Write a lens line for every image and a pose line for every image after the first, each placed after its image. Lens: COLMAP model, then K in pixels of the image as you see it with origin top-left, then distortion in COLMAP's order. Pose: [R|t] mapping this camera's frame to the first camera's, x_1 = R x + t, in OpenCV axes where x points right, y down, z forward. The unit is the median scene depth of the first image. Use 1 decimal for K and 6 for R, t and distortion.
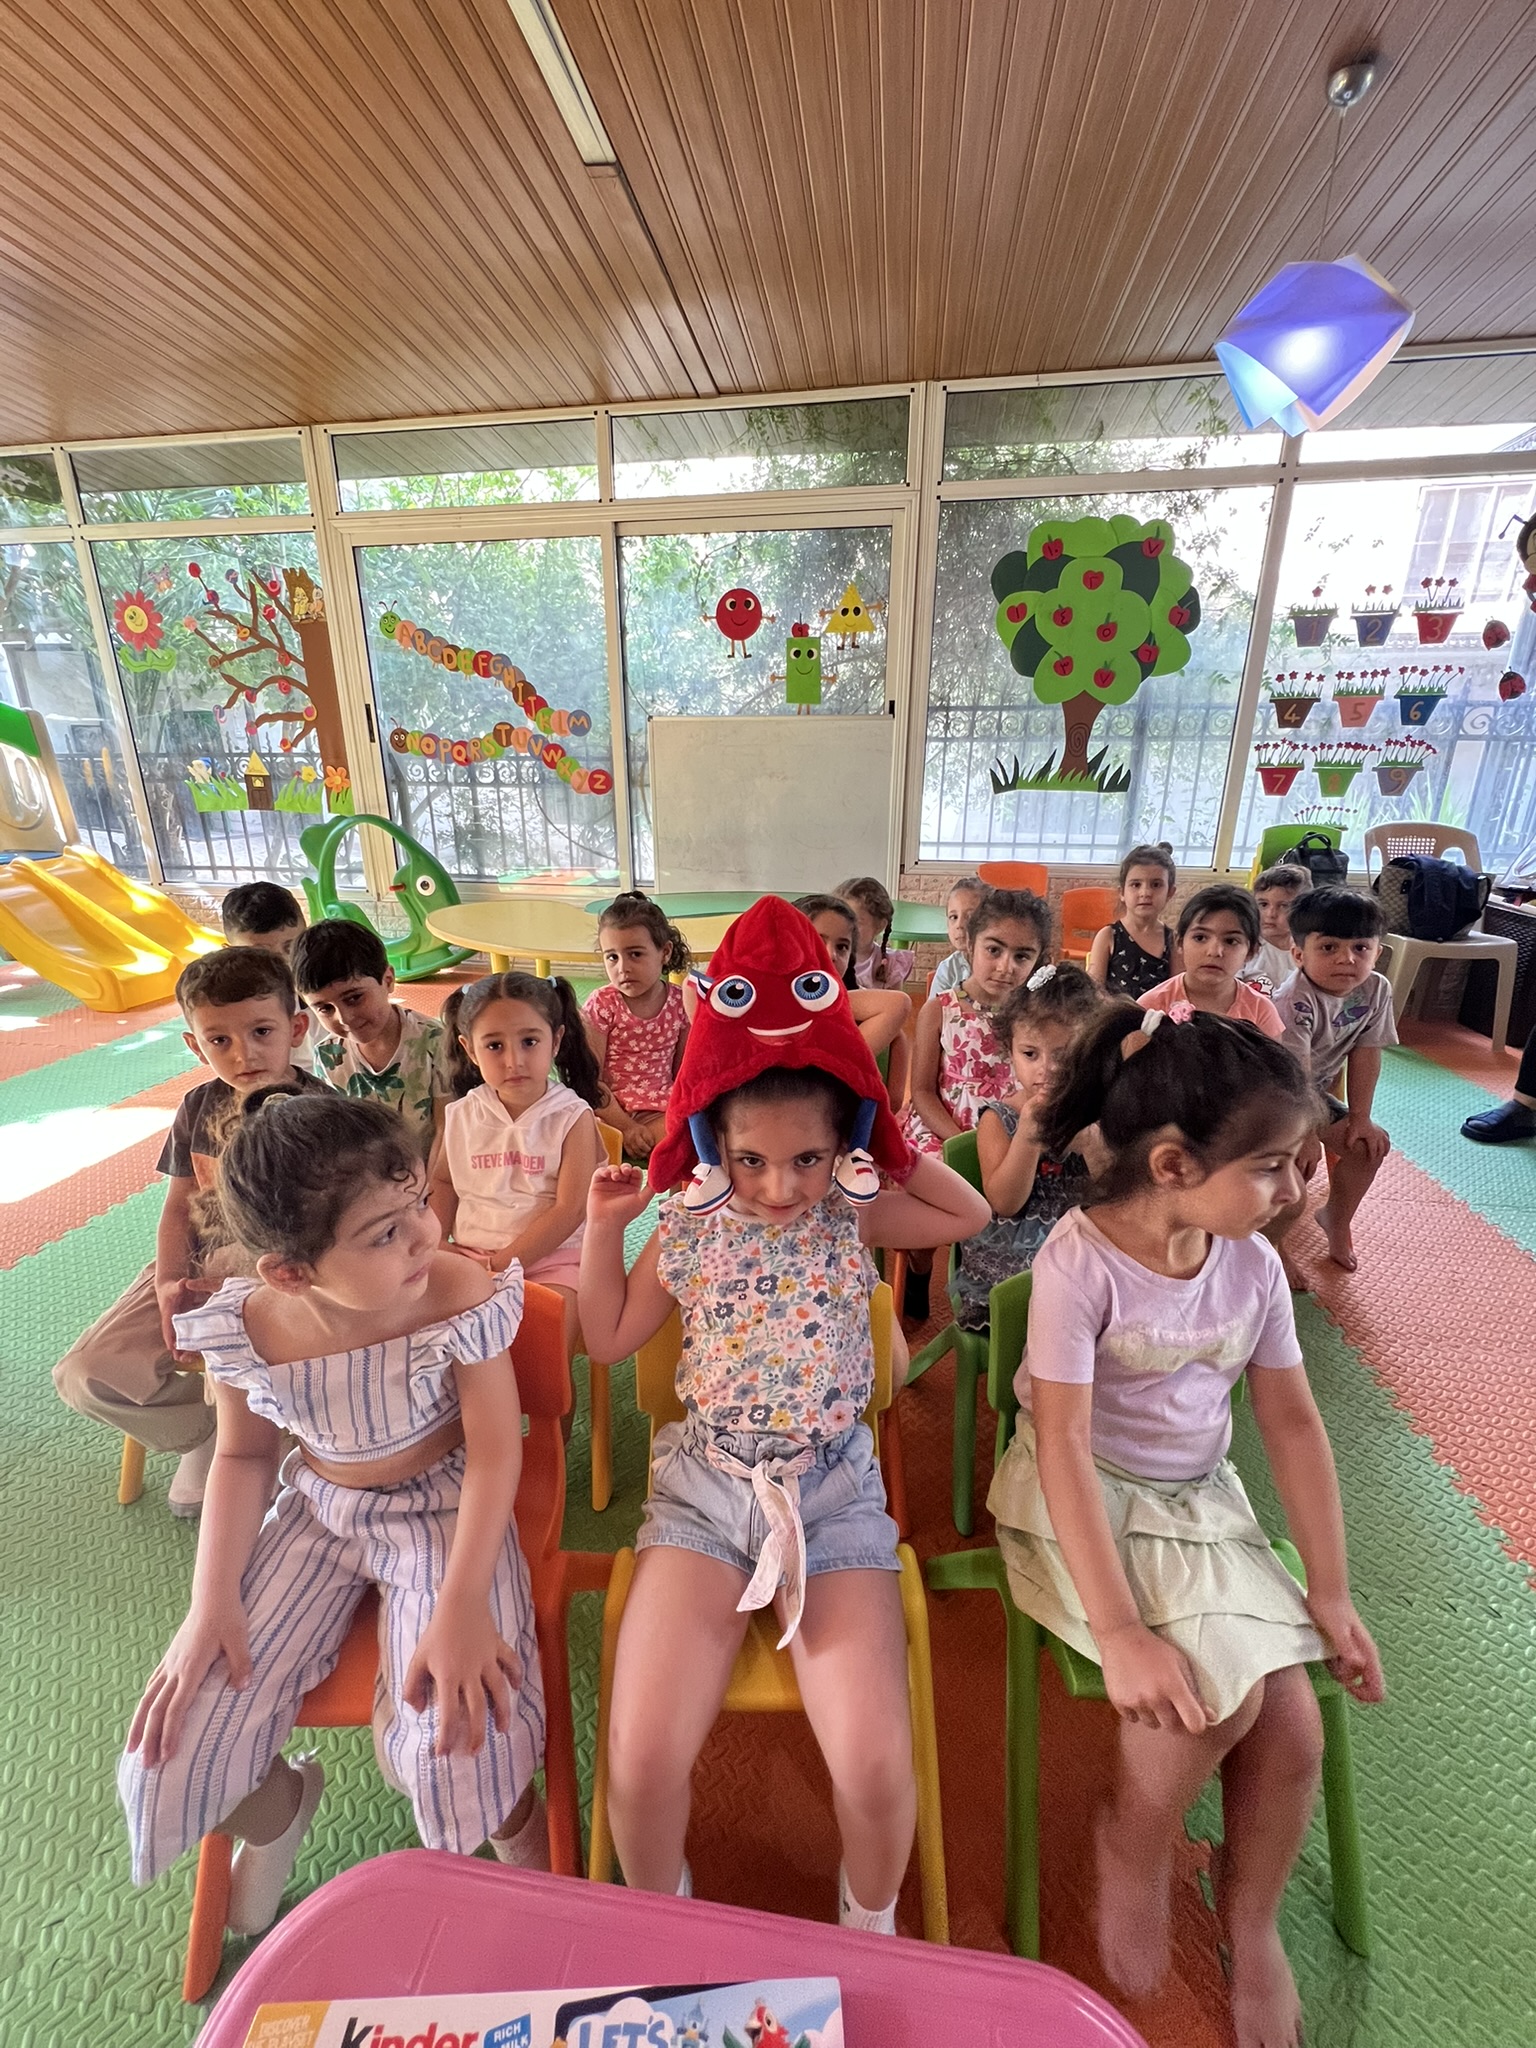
lens RADIAL K [[824.5, 0, 771.6], [0, 824.5, 1034.7], [0, 0, 1]] dist [-0.003040, 0.000736]
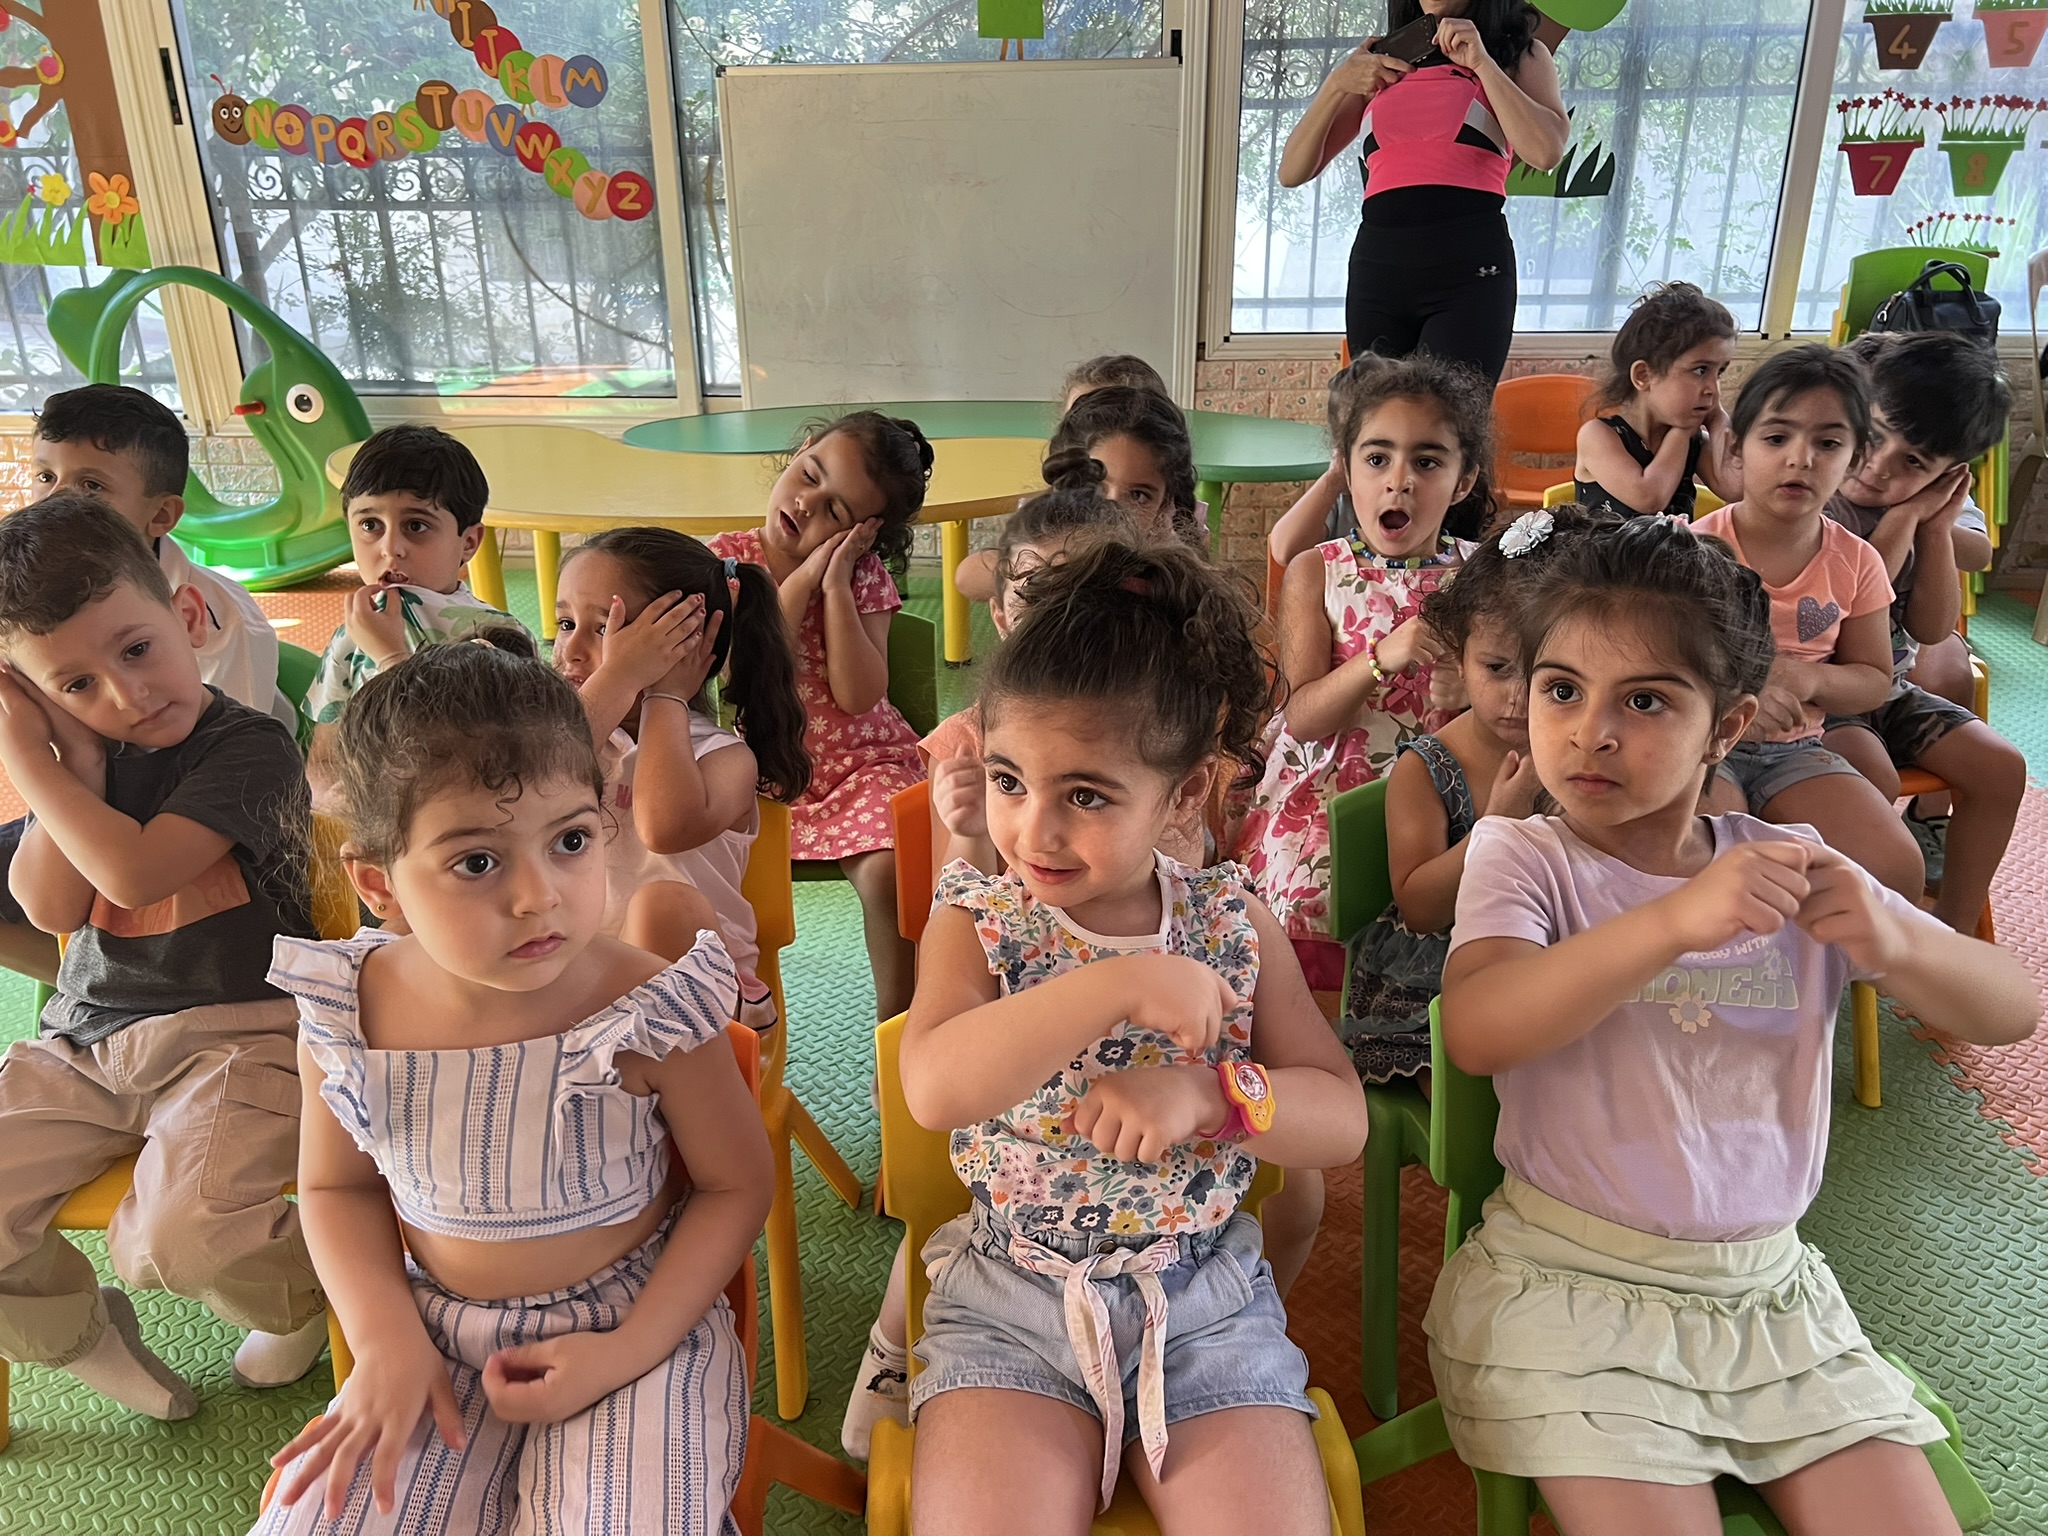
lens RADIAL K [[1557.0, 0, 1009.4], [0, 1557.0, 798.2], [0, 0, 1]] dist [0.046442, -0.052232]
pose [[0.998051, -0.037493, 0.049890, -0.031718], [0.034094, 0.997149, 0.067312, 0.020304], [-0.052272, -0.065480, 0.996484, -0.044224]]
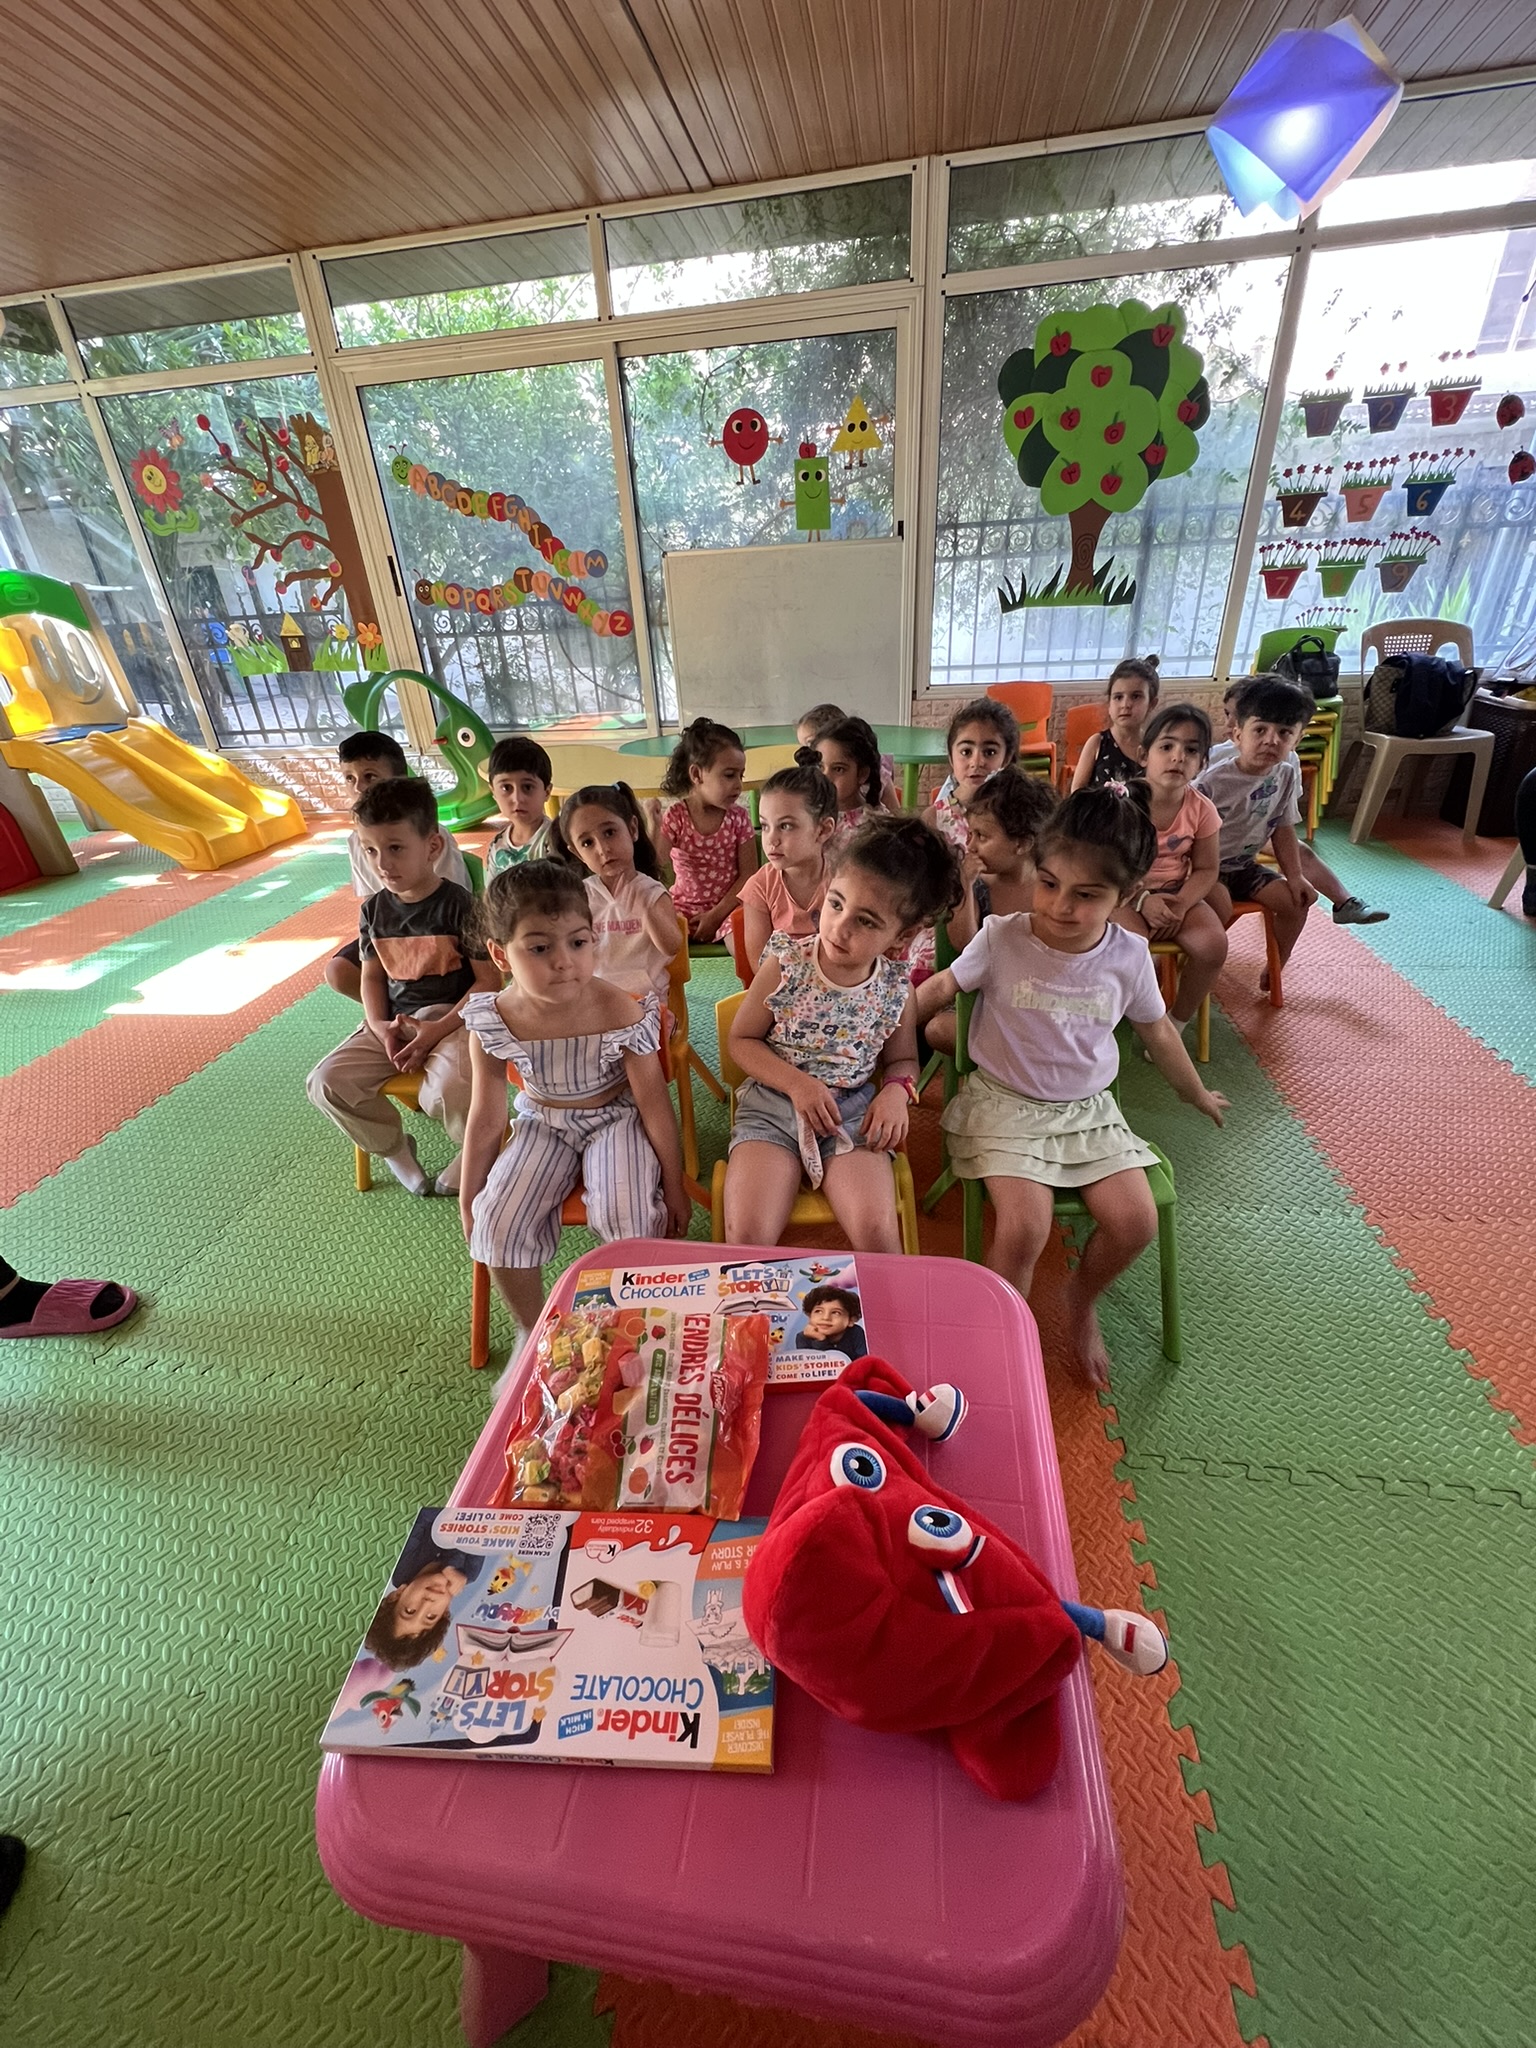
lens RADIAL K [[824.5, 0, 772.3], [0, 824.5, 1030.5], [0, 0, 1]] dist [-0.003040, 0.000736]
pose [[0.998460, -0.042831, -0.035255, -0.002951], [0.048400, 0.983142, 0.176321, 0.025141], [0.027109, -0.177755, 0.983701, -0.113648]]
